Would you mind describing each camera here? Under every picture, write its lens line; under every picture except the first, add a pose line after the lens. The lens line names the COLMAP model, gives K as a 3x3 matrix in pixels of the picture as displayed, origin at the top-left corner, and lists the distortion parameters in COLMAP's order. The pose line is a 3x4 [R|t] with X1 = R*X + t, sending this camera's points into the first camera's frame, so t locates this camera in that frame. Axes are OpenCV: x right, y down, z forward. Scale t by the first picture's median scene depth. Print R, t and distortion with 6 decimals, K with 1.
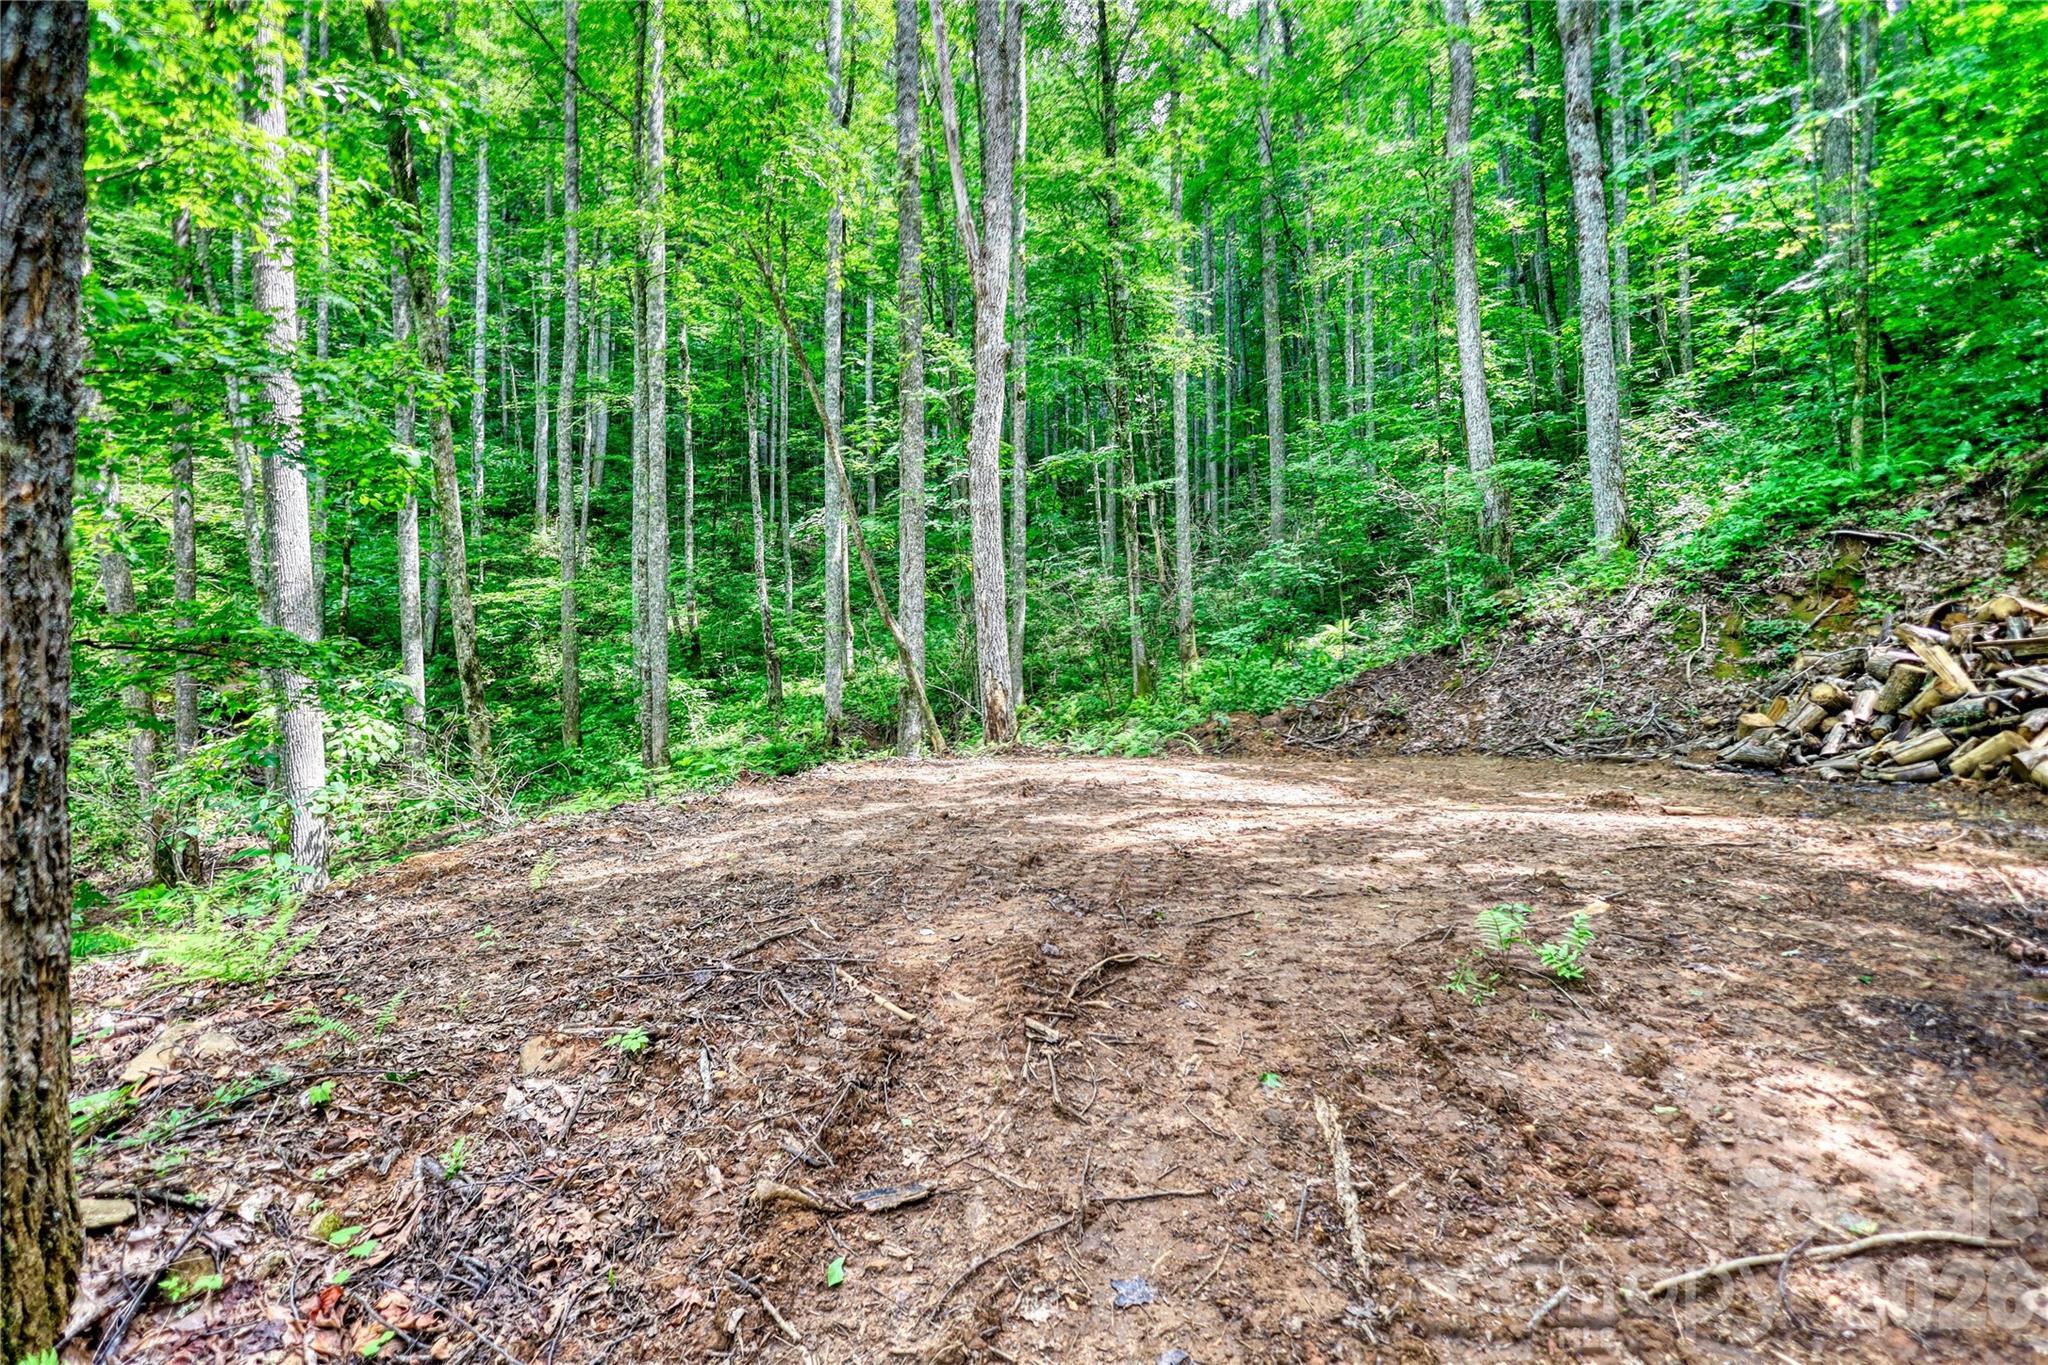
lens RADIAL K [[967.2, 0, 1015.0], [0, 967.2, 680.3], [0, 0, 1]] dist [0.001107, -0.000369]
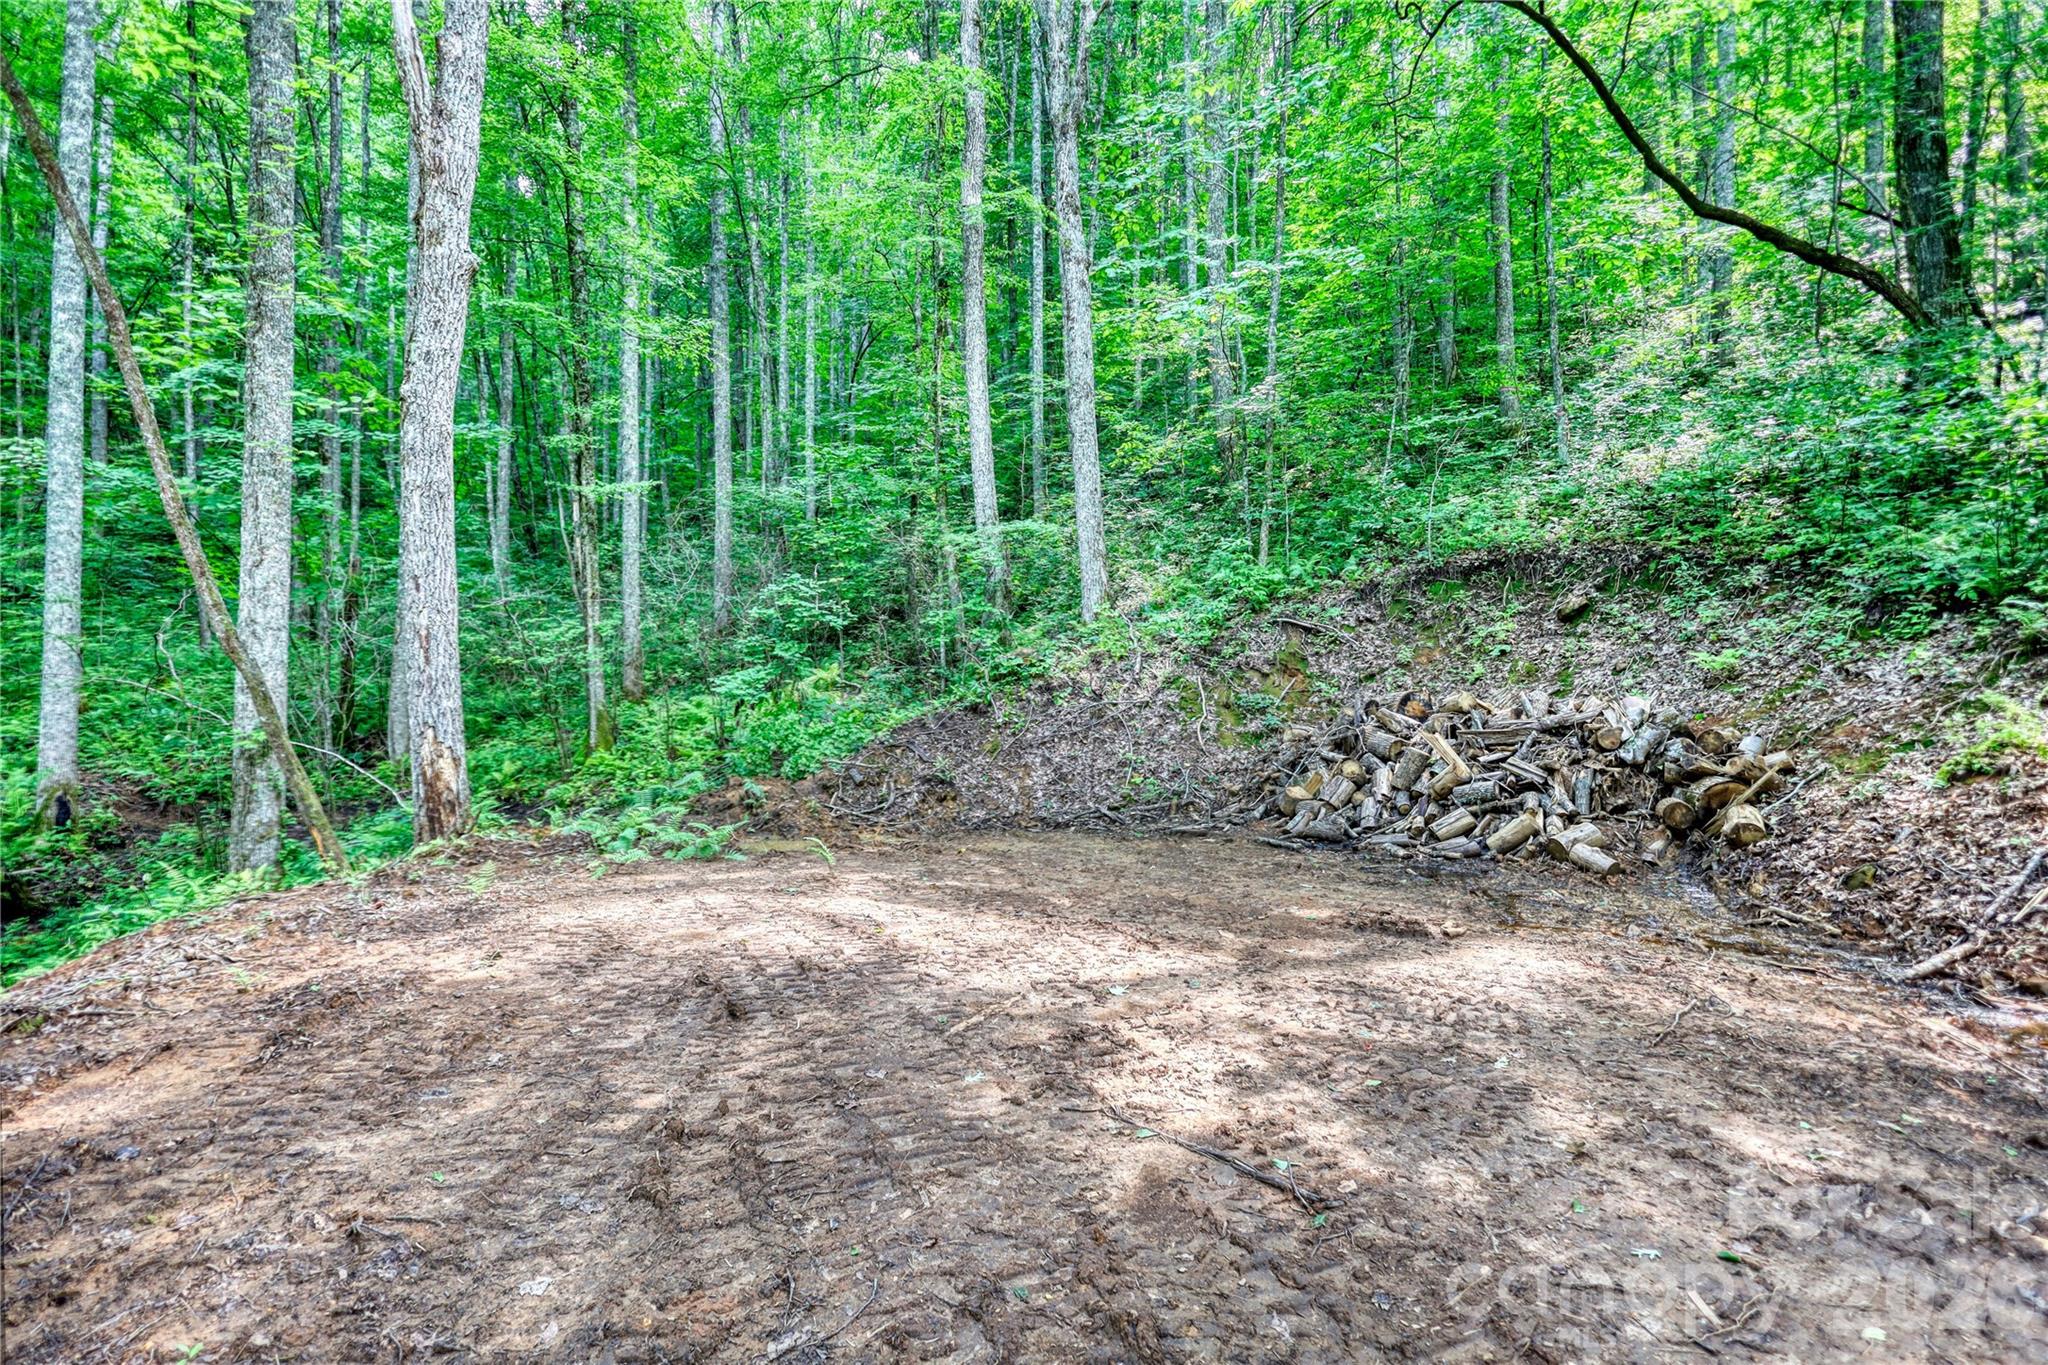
lens RADIAL K [[967.2, 0, 1029.6], [0, 967.2, 699.8], [0, 0, 1]] dist [0.001107, -0.000369]
pose [[0.802472, 0.023738, 0.596217, -0.100736], [-0.020696, 0.999714, -0.011947, -0.033876], [-0.596331, -0.002752, 0.802734, 0.228333]]
